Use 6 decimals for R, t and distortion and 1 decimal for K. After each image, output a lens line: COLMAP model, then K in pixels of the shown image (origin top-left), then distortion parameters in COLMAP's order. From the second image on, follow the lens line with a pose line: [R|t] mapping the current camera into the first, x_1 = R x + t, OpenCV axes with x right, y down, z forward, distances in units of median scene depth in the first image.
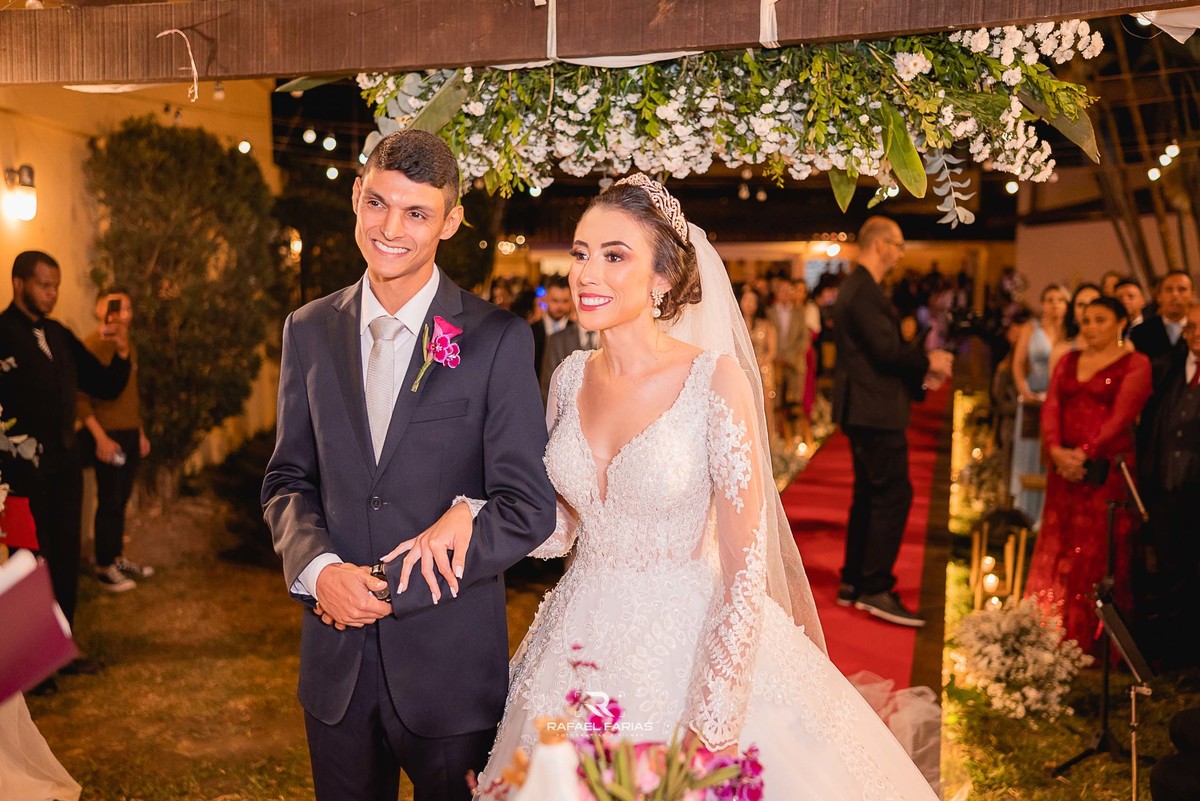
lens RADIAL K [[1179.1, 0, 600.0], [0, 1179.1, 400.5], [0, 0, 1]] dist [-0.024667, 0.219333]
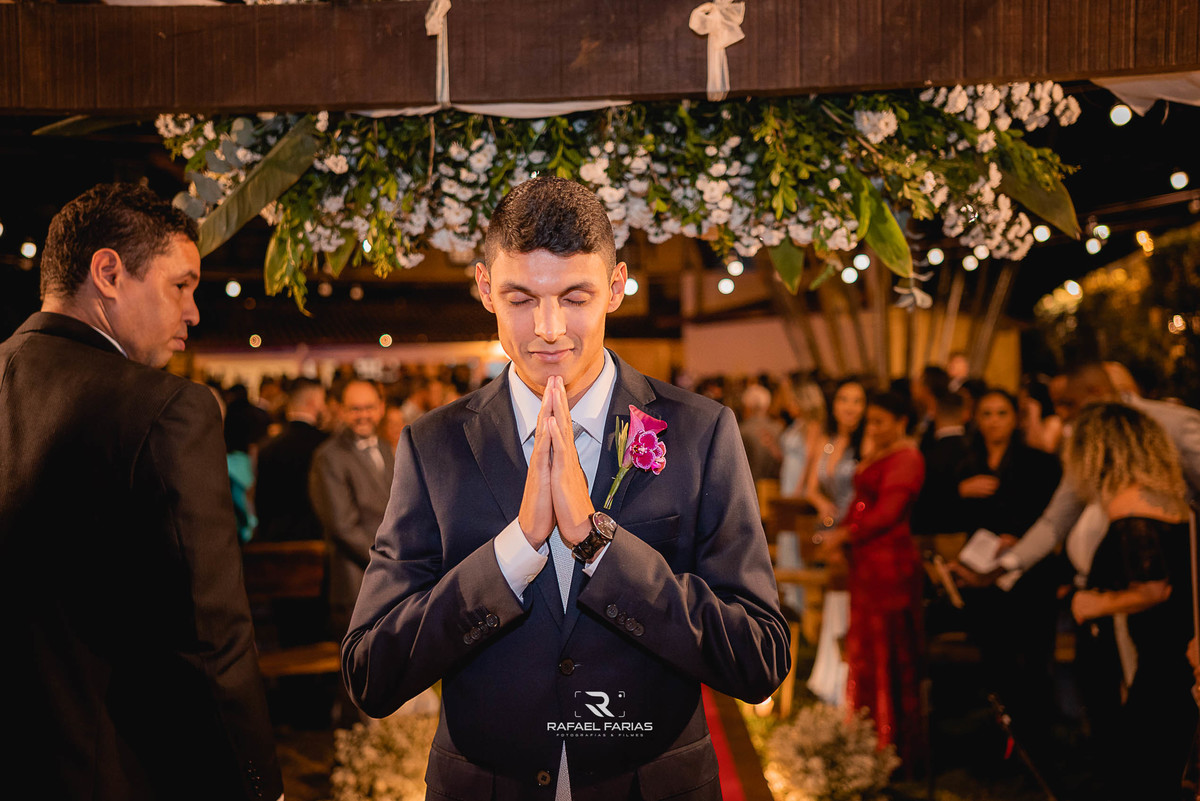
lens RADIAL K [[1178.5, 0, 603.9], [0, 1178.5, 396.5], [0, 0, 1]] dist [-0.023451, 0.215484]
pose [[0.958301, -0.025196, 0.284649, -0.168796], [0.050656, 0.995308, -0.082437, -0.023306], [-0.281236, 0.093418, 0.955081, 0.233913]]
